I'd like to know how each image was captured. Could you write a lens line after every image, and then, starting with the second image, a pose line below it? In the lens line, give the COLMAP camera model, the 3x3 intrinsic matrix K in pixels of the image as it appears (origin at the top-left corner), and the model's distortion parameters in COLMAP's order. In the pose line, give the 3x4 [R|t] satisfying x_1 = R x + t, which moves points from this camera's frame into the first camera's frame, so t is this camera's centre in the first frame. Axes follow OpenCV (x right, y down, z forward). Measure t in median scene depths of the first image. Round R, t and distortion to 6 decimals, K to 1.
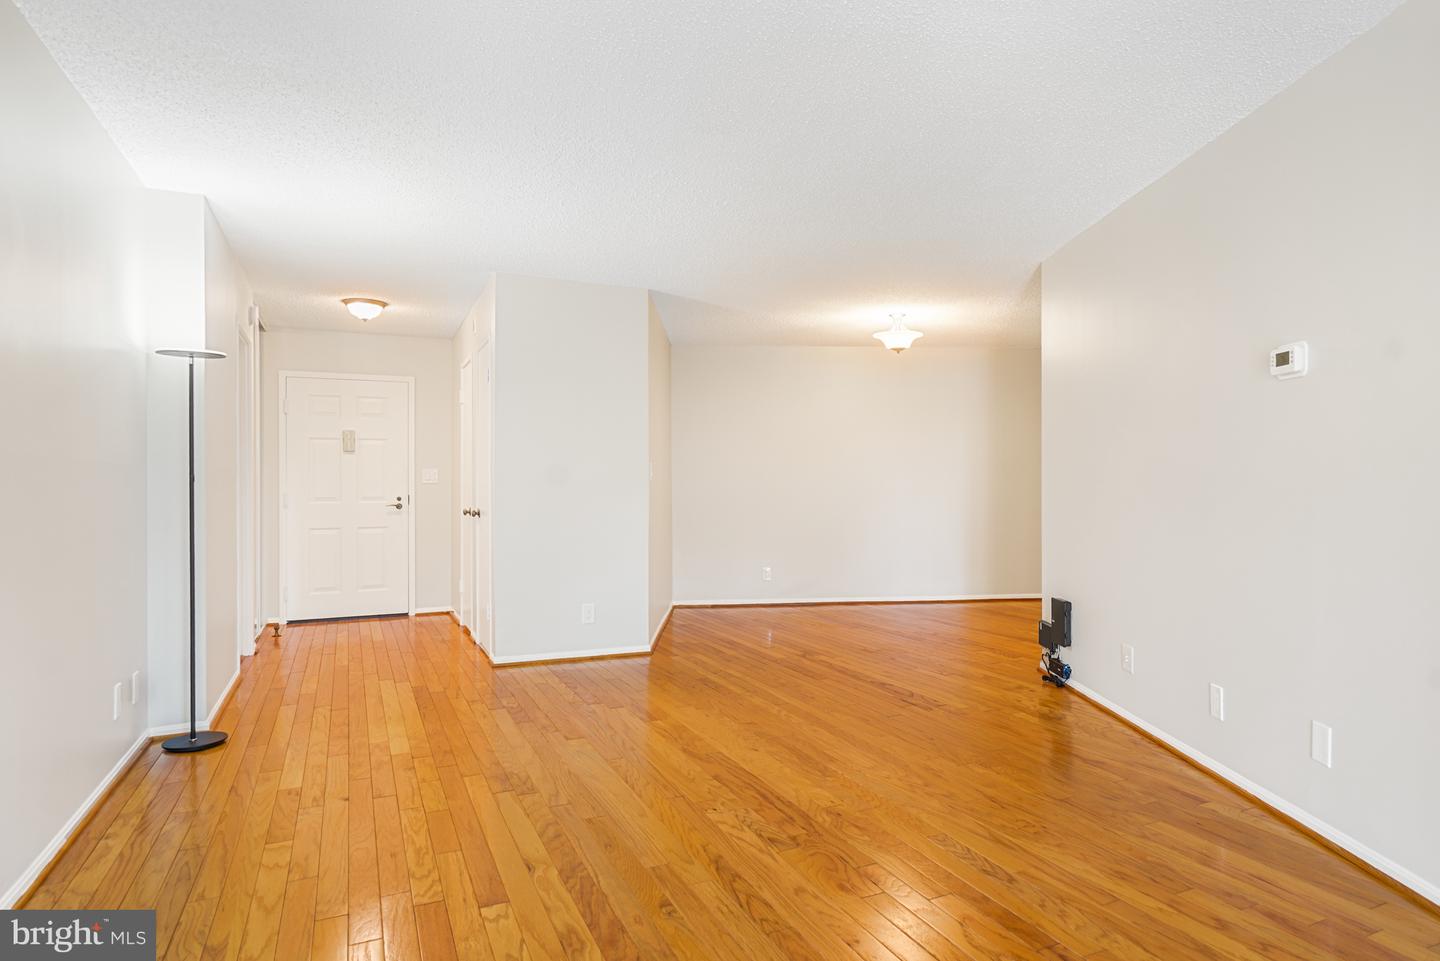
lens RADIAL K [[842.7, 0, 847.0], [0, 842.7, 487.7], [0, 0, 1]] dist [-0.040729, 0.039773]
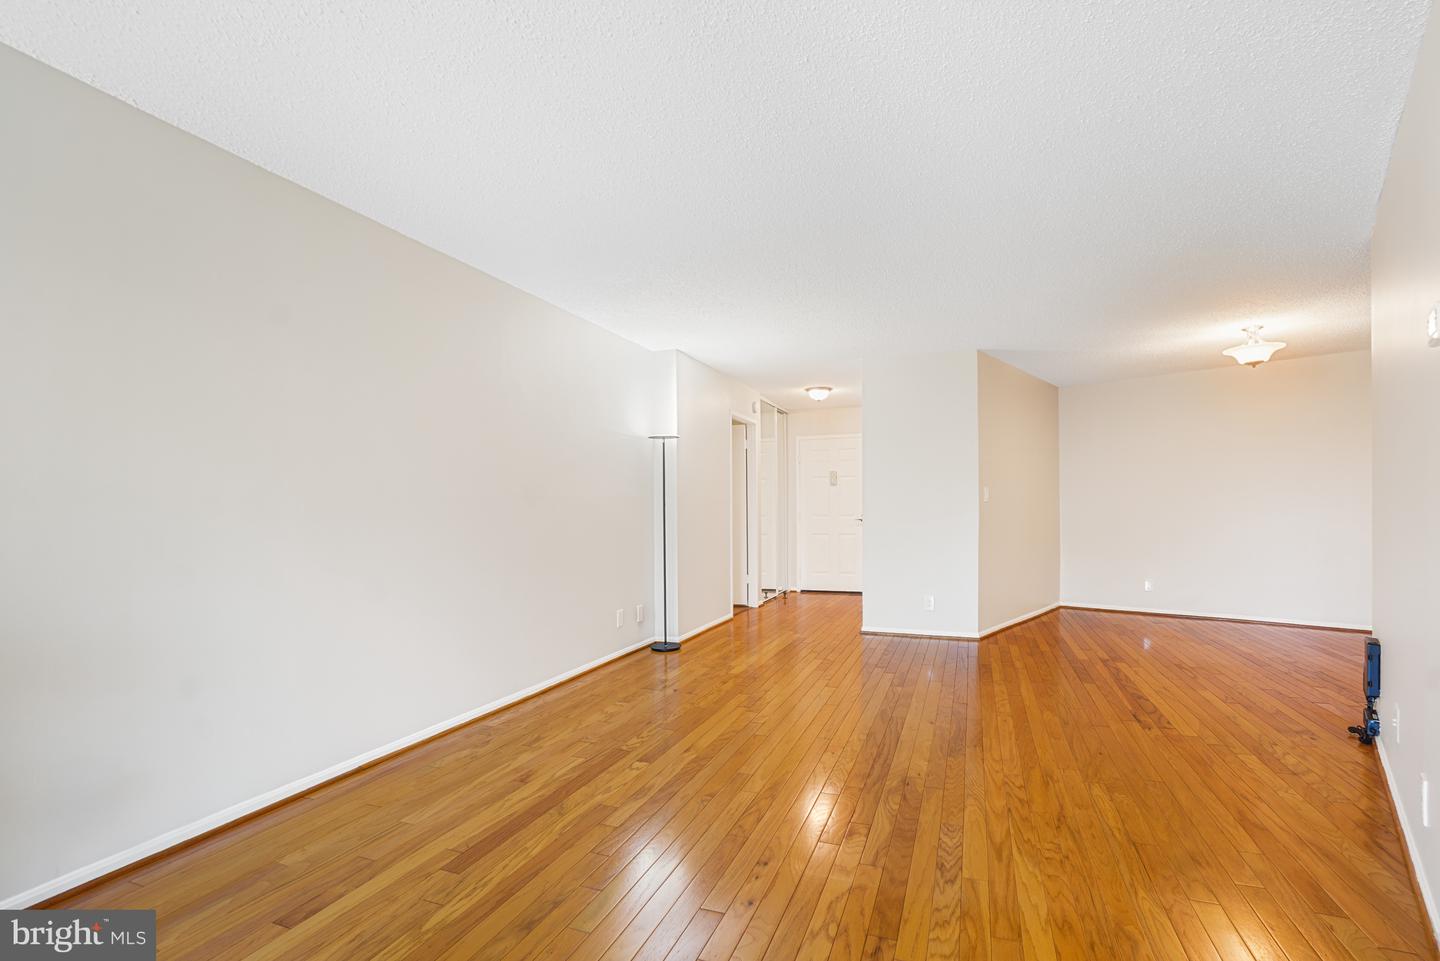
lens RADIAL K [[627.3, 0, 719.2], [0, 627.3, 509.4], [0, 0, 1]] dist [-0.028328, 0.000381]
pose [[0.684468, -0.002728, -0.729038, 0.251158], [0.005982, 0.999980, 0.001875, -0.001918], [0.729019, -0.005645, 0.684471, 0.111697]]
